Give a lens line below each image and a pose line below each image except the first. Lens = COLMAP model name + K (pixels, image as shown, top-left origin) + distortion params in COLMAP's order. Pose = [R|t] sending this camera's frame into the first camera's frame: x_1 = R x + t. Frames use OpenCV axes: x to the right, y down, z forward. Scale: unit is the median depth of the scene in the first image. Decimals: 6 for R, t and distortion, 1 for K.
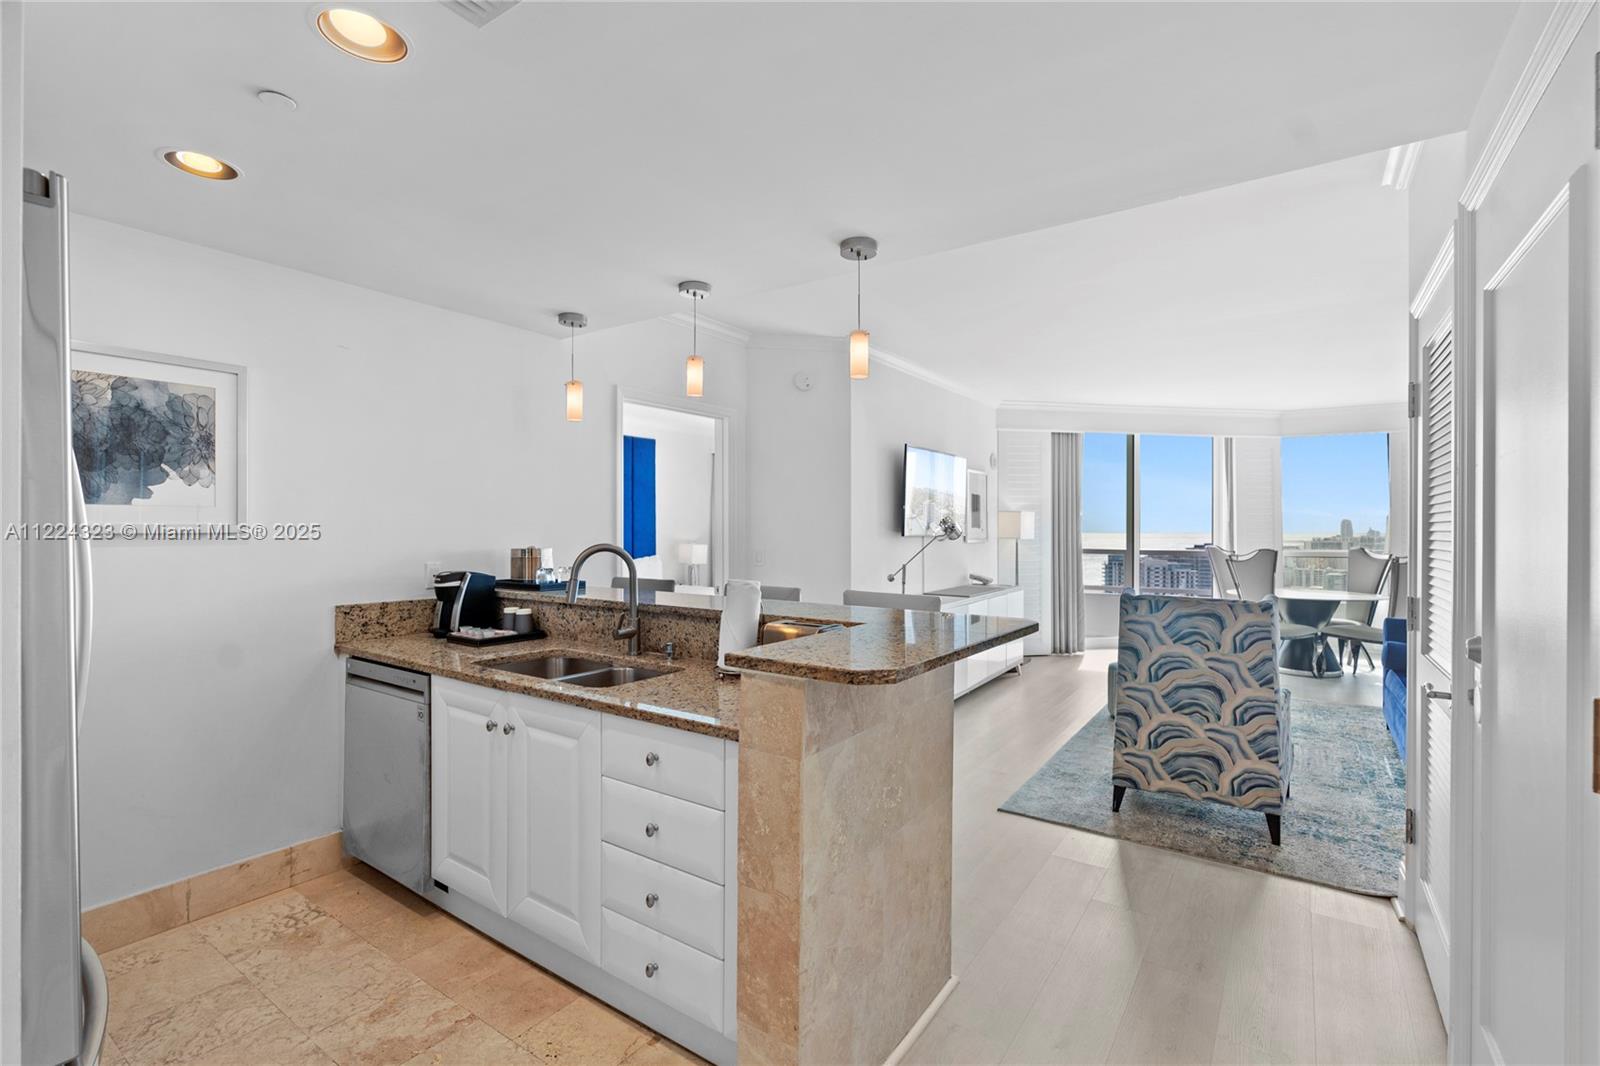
lens RADIAL K [[734.0, 0, 799.7], [0, 734.0, 536.3], [0, 0, 1]] dist [-0.004677, 0.000975]
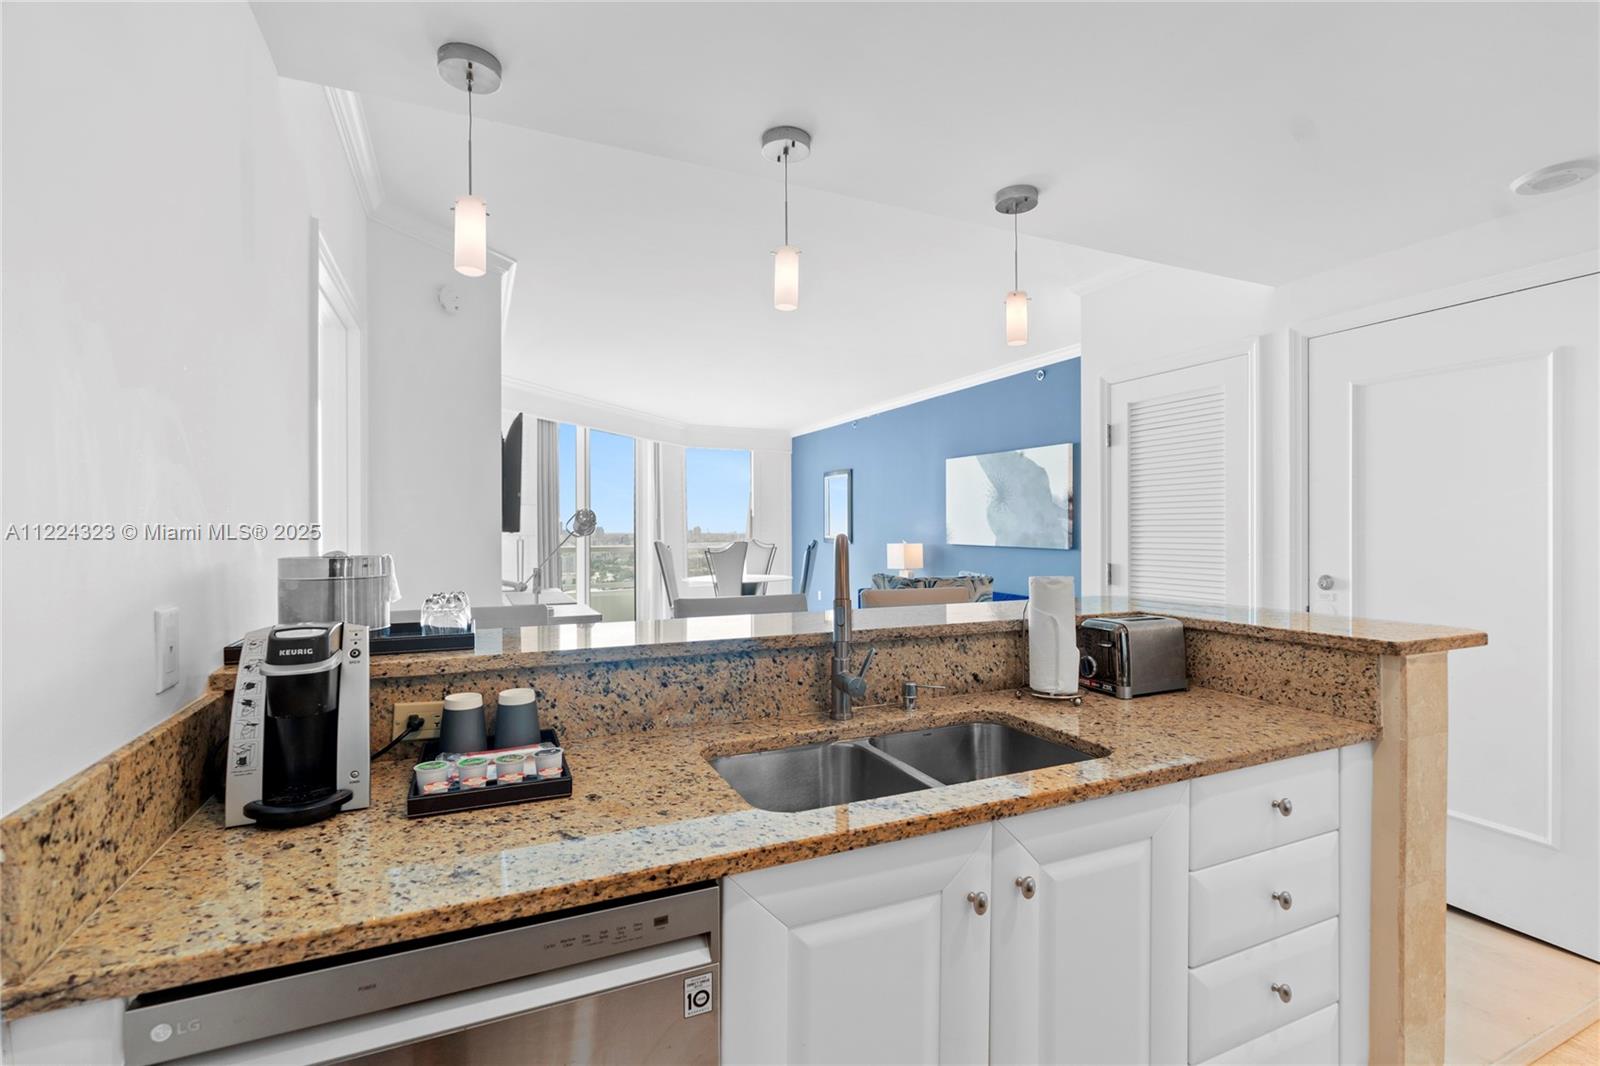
lens RADIAL K [[734.0, 0, 810.8], [0, 734.0, 530.2], [0, 0, 1]] dist [-0.004677, 0.000975]
pose [[0.499189, -0.004520, 0.866481, -0.756307], [0.014435, 0.999891, -0.003100, 0.008529], [-0.866373, 0.014056, 0.499200, 0.714446]]
